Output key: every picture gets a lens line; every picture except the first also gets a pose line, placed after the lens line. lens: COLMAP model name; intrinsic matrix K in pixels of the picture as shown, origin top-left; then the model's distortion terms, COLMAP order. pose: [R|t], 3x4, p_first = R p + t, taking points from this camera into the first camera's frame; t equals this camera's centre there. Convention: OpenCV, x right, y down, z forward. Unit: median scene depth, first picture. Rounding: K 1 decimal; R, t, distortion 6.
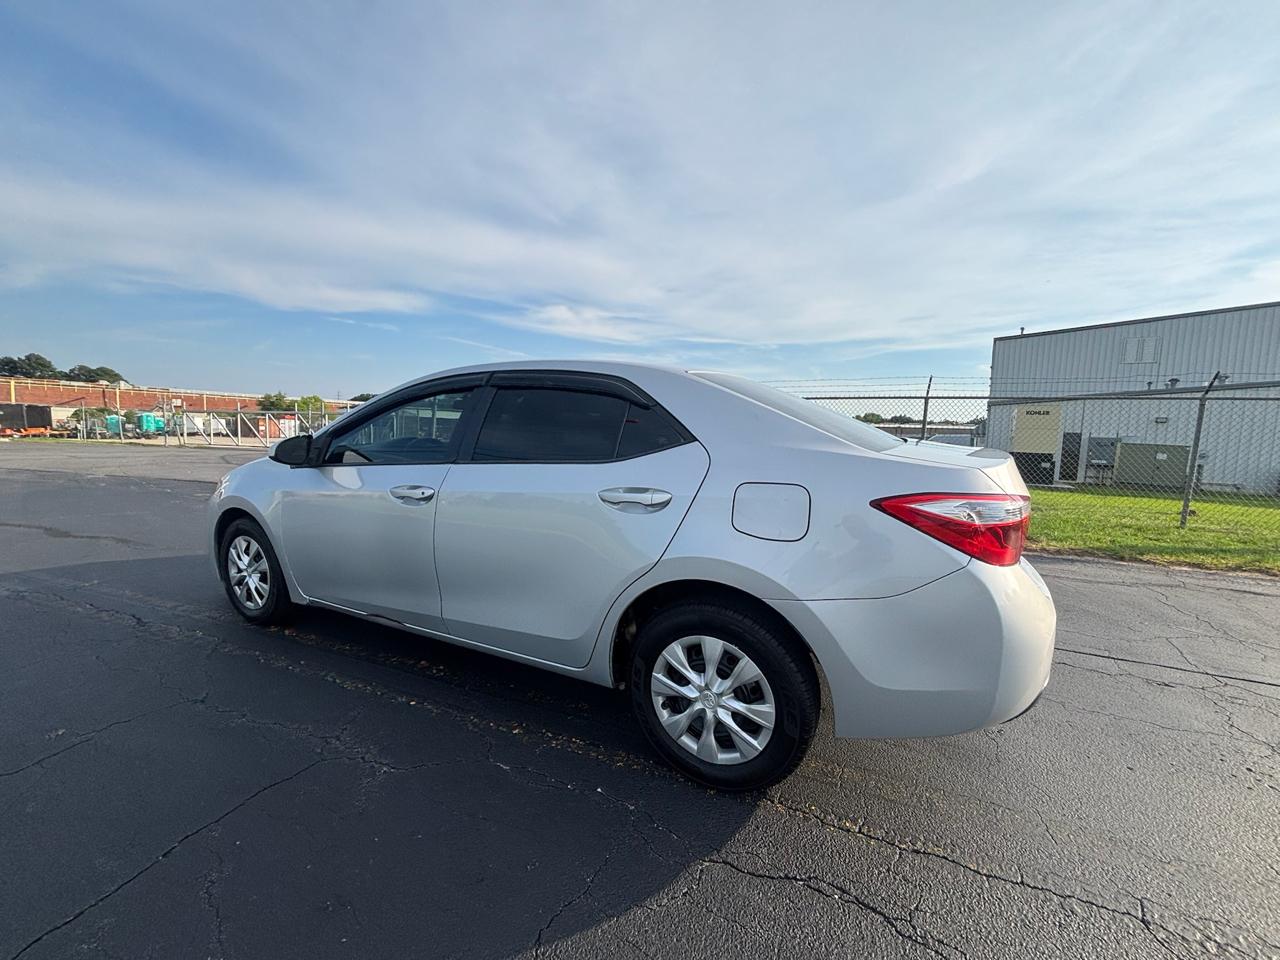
lens RADIAL K [[513.8, 0, 639.6], [0, 513.8, 478.9], [0, 0, 1]] dist [-0.001537, 0.001074]
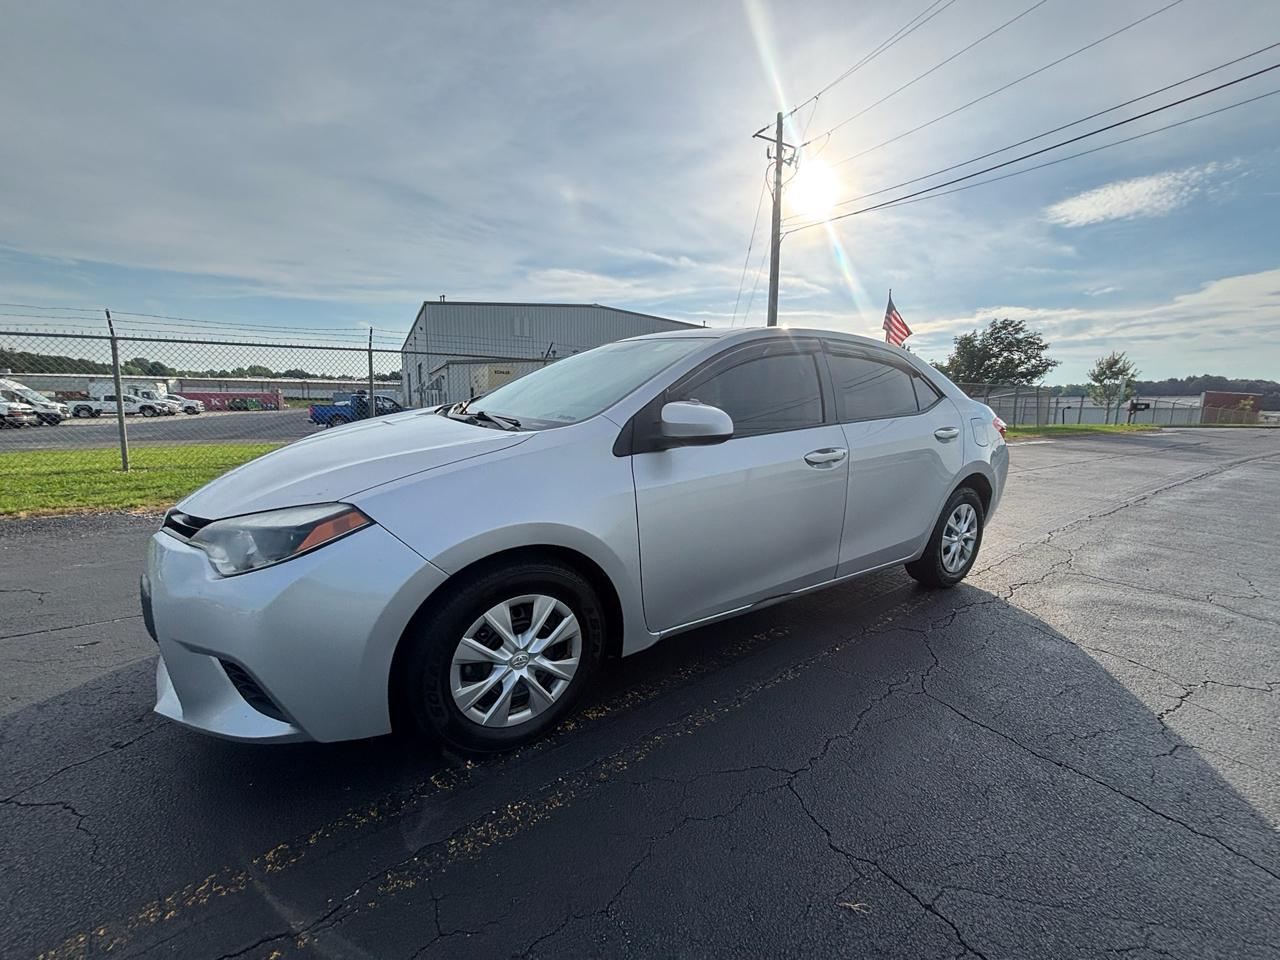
lens RADIAL K [[513.8, 0, 639.6], [0, 513.8, 478.9], [0, 0, 1]] dist [-0.001537, 0.001074]
pose [[0.490595, -0.155486, 0.857403, -1.874565], [0.081681, 0.987825, 0.132400, -0.116215], [-0.867551, 0.005078, 0.497322, 1.013918]]
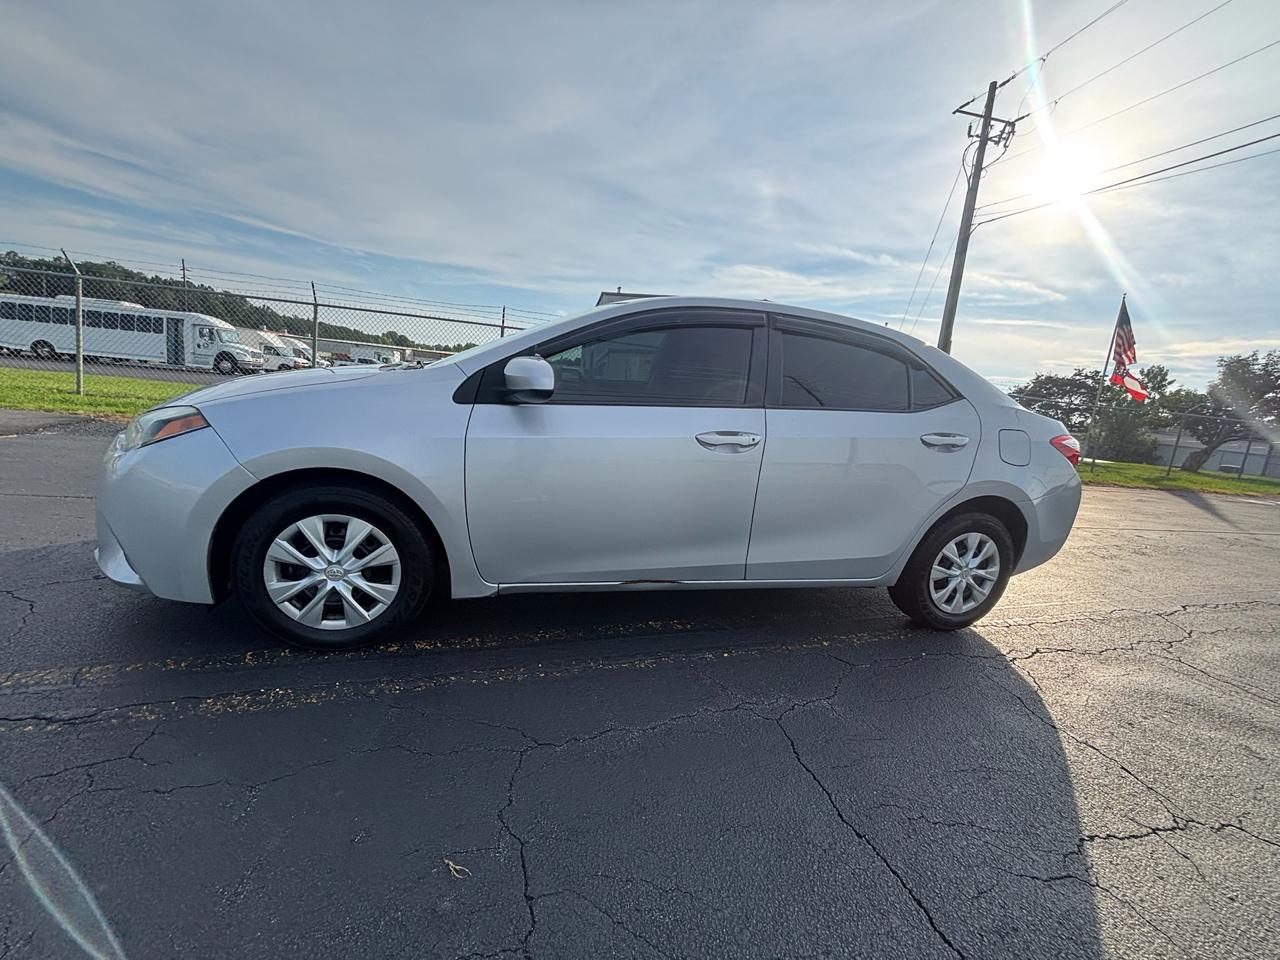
lens RADIAL K [[513.8, 0, 639.6], [0, 513.8, 478.9], [0, 0, 1]] dist [-0.001537, 0.001074]
pose [[0.739093, -0.072656, 0.669674, -1.471564], [-0.019962, 0.991367, 0.129589, -0.023185], [-0.673308, -0.109146, 0.731261, 0.533113]]
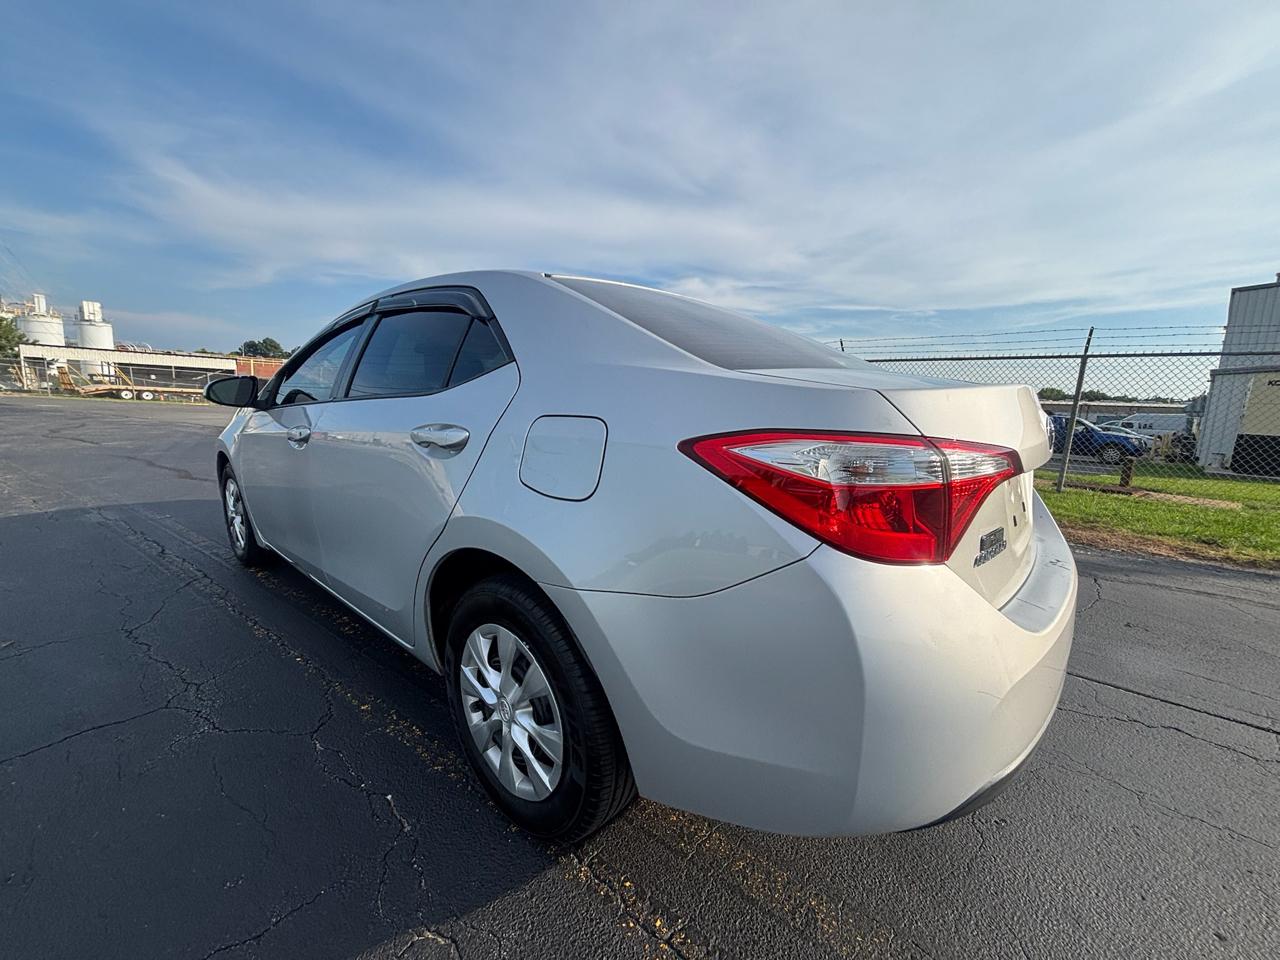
lens RADIAL K [[513.8, 0, 639.6], [0, 513.8, 478.9], [0, 0, 1]] dist [-0.001537, 0.001074]
pose [[0.969373, 0.045759, -0.241292, 0.456635], [-0.033919, 0.998018, 0.053002, 0.046857], [0.243239, -0.043194, 0.969004, 0.320171]]
